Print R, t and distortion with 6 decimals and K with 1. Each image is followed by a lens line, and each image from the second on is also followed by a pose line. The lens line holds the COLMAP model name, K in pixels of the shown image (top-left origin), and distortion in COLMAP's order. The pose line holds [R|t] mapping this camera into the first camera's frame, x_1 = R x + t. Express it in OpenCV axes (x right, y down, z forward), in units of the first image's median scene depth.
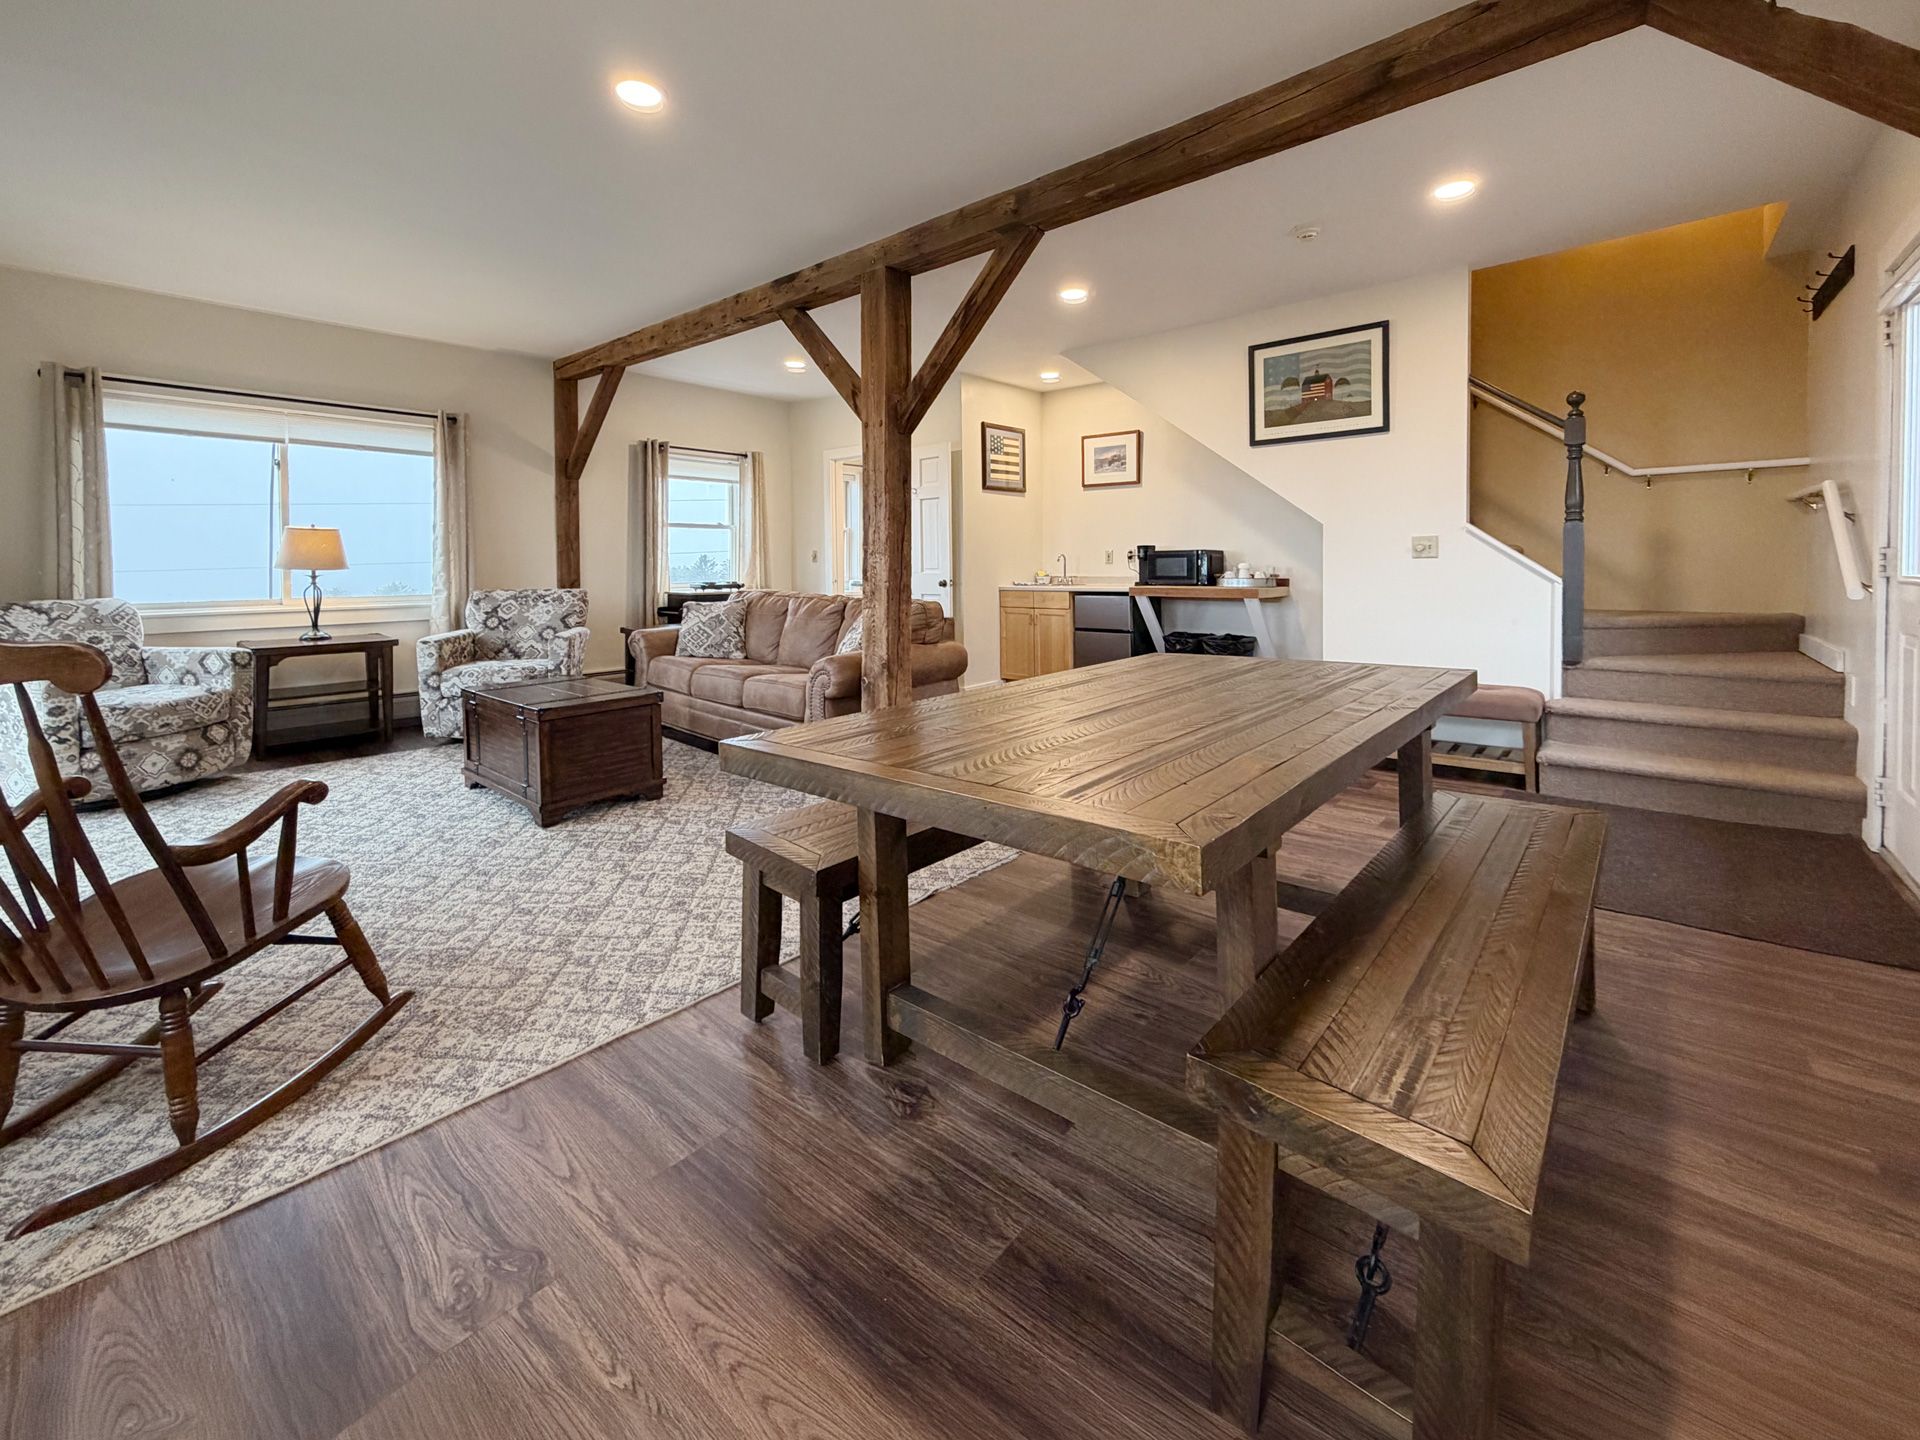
lens RADIAL K [[807.3, 0, 936.8], [0, 807.3, 581.3], [0, 0, 1]] dist [0.000736, -0.000950]
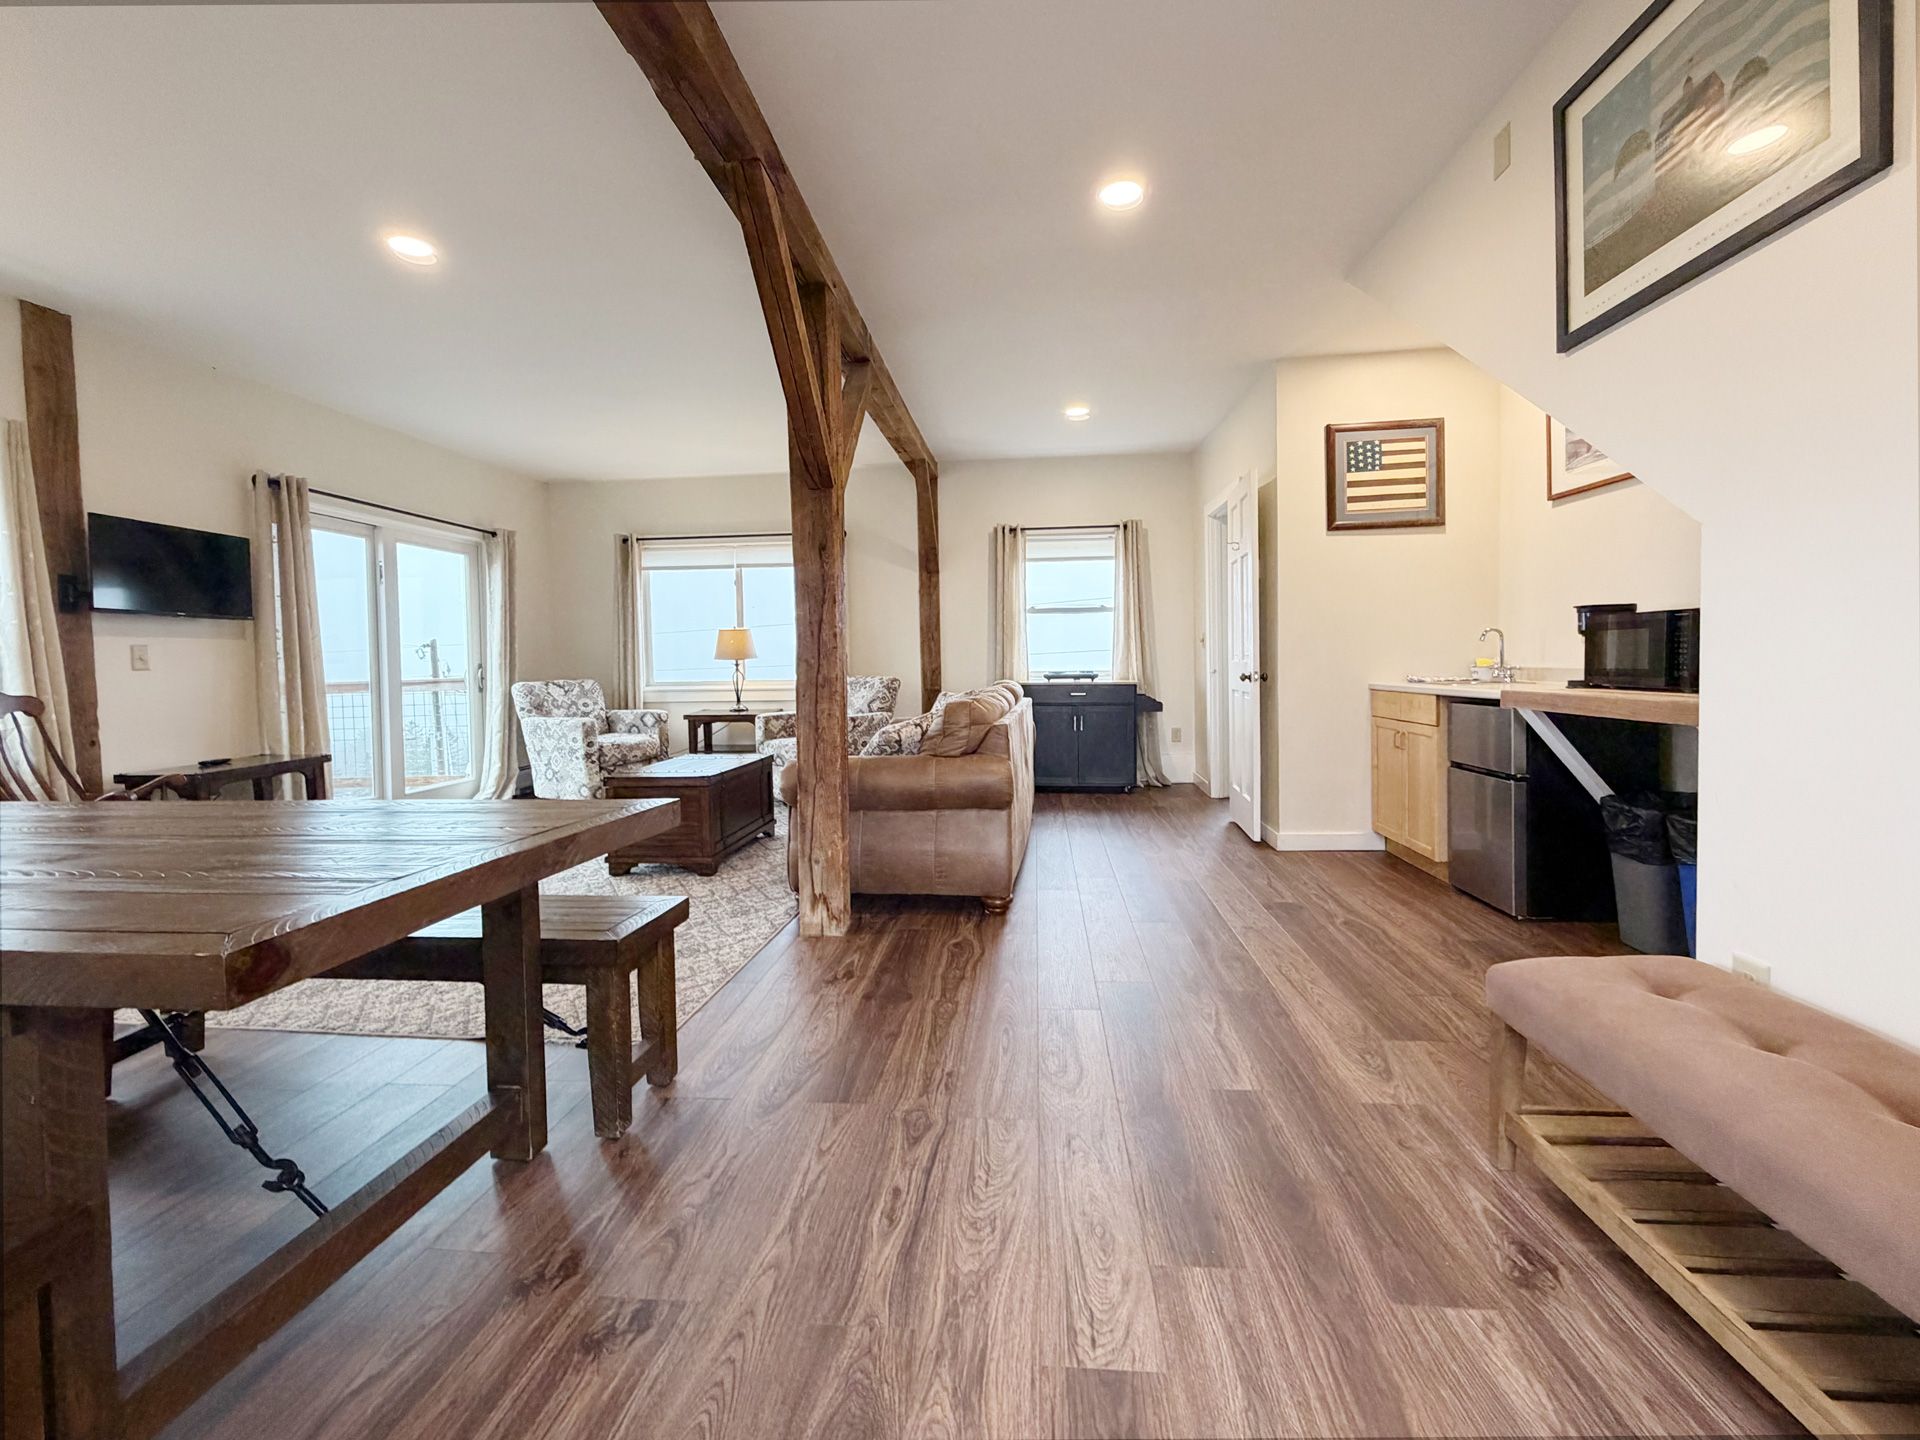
lens RADIAL K [[807.3, 0, 949.8], [0, 807.3, 687.2], [0, 0, 1]] dist [0.000736, -0.000950]
pose [[0.579229, 0.025236, -0.814774, 0.534864], [-0.005357, 0.999617, 0.027153, -0.007494], [0.815147, -0.011363, 0.579143, 0.500460]]
